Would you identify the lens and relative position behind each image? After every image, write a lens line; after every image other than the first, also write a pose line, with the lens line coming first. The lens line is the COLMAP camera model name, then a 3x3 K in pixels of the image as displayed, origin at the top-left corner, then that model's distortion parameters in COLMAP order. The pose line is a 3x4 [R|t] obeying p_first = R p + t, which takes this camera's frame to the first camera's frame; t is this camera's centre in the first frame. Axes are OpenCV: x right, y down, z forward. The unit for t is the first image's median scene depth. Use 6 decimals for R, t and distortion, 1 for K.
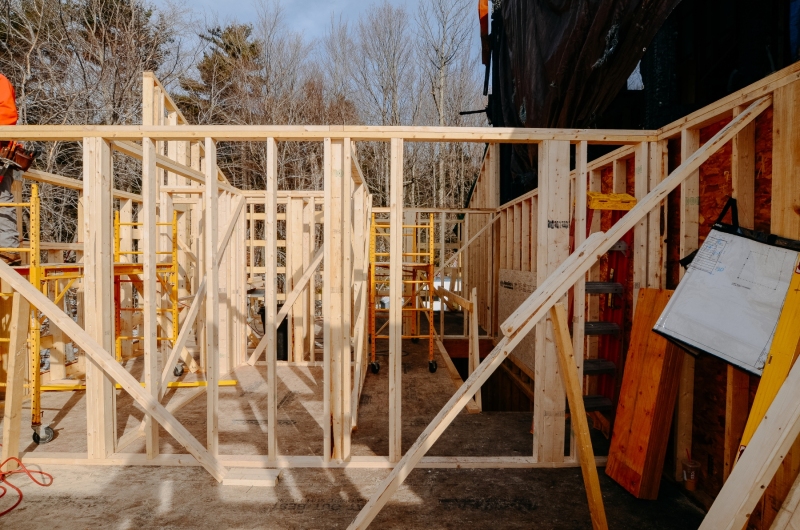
lens RADIAL K [[432.2, 0, 398.5], [0, 432.2, 268.1], [0, 0, 1]] dist [-0.039268, 0.016114]
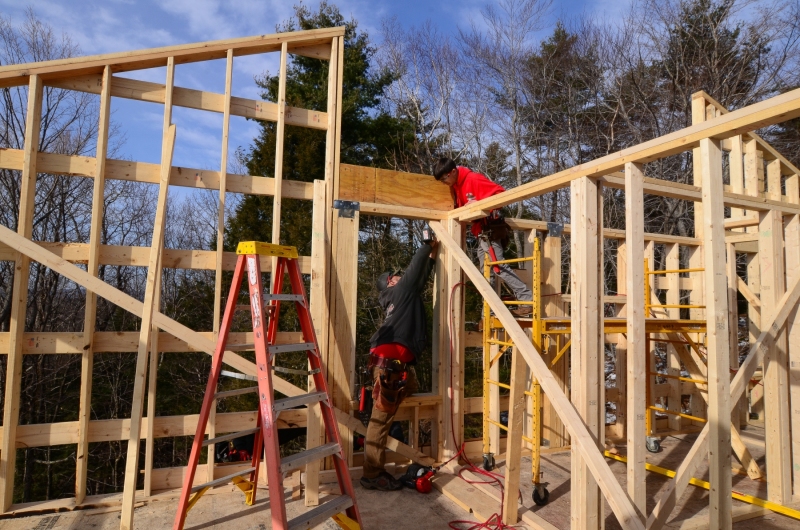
lens RADIAL K [[469.4, 0, 397.3], [0, 469.4, 266.9], [0, 0, 1]] dist [-0.043894, 0.023208]
pose [[0.370366, -0.066087, -0.926532, 0.022378], [-0.044065, 0.995093, -0.088592, -0.009027], [0.927840, 0.073639, 0.365636, 0.163434]]
